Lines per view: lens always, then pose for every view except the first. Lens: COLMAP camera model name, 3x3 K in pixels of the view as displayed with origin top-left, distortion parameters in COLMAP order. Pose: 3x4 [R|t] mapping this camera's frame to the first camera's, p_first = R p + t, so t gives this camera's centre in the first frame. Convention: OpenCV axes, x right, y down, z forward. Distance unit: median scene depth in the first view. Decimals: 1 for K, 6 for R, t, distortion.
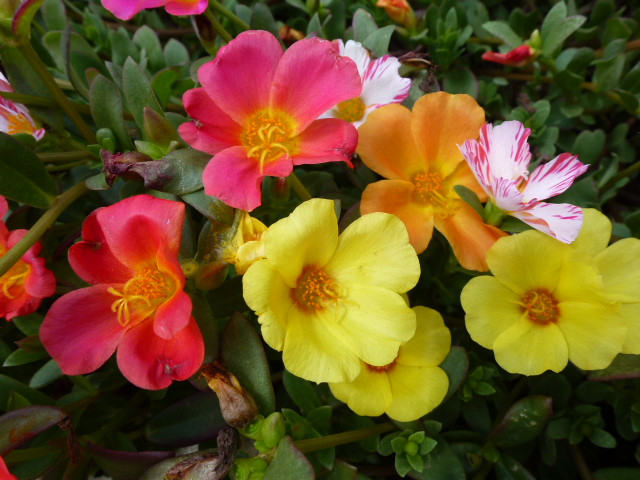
lens RADIAL K [[484.6, 0, 320.0], [0, 484.6, 240.0], [0, 0, 1]] dist [-0.058285, 0.001924]
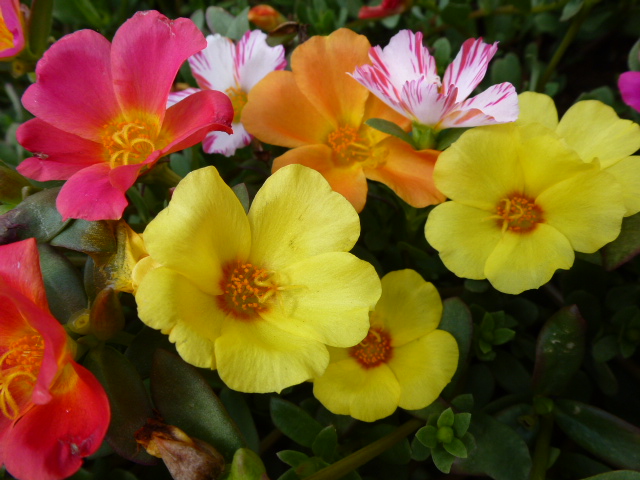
lens RADIAL K [[484.6, 0, 320.0], [0, 484.6, 240.0], [0, 0, 1]] dist [-0.058285, 0.001924]
pose [[0.923157, -0.380589, 0.054162, 0.081750], [0.384308, 0.917121, -0.105816, 0.148598], [-0.009401, 0.118500, 0.992910, 0.185488]]
